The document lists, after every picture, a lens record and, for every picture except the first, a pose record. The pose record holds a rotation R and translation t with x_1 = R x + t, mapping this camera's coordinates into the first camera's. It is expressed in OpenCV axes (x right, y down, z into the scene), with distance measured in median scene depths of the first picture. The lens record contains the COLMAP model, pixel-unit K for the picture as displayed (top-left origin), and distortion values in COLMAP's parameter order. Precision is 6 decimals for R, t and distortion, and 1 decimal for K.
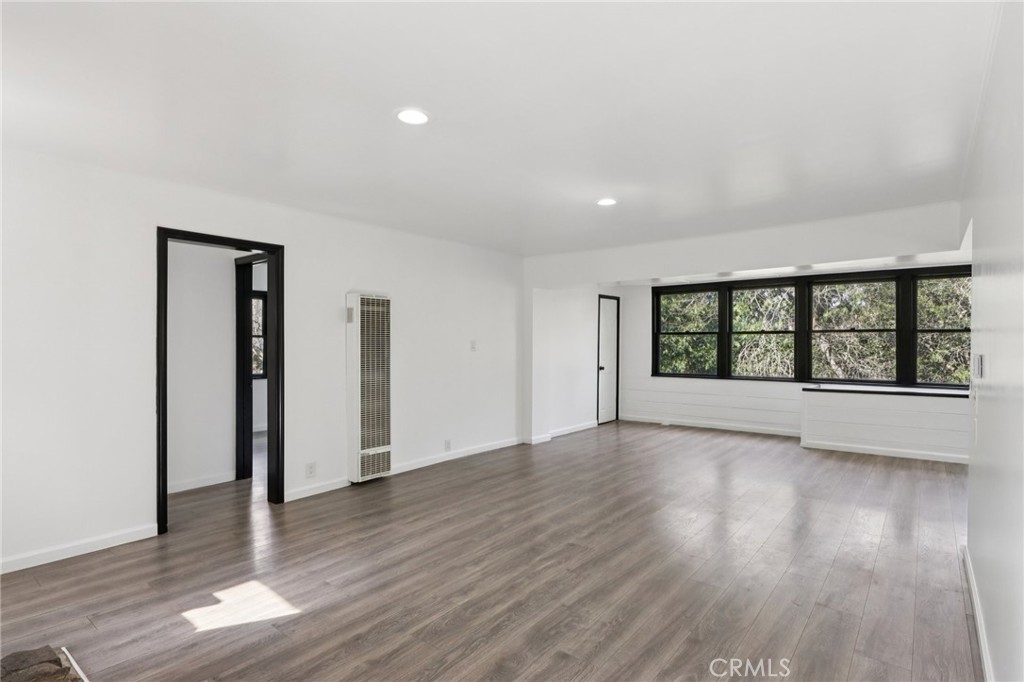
lens RADIAL K [[519.7, 0, 506.0], [0, 519.7, 344.3], [0, 0, 1]] dist [0.011206, -0.001840]
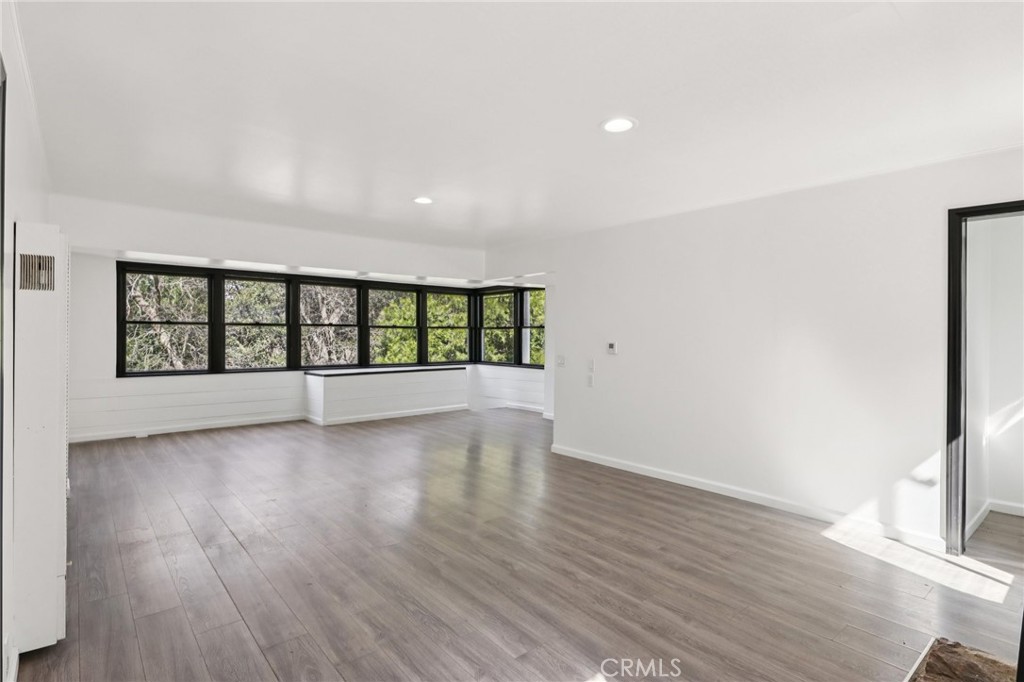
lens RADIAL K [[519.7, 0, 505.7], [0, 519.7, 337.7], [0, 0, 1]] dist [0.011206, -0.001840]
pose [[0.195154, -0.002806, 0.980769, -0.912335], [-0.002852, 0.999990, 0.003428, -0.004558], [-0.980769, -0.003466, 0.195144, 0.736571]]
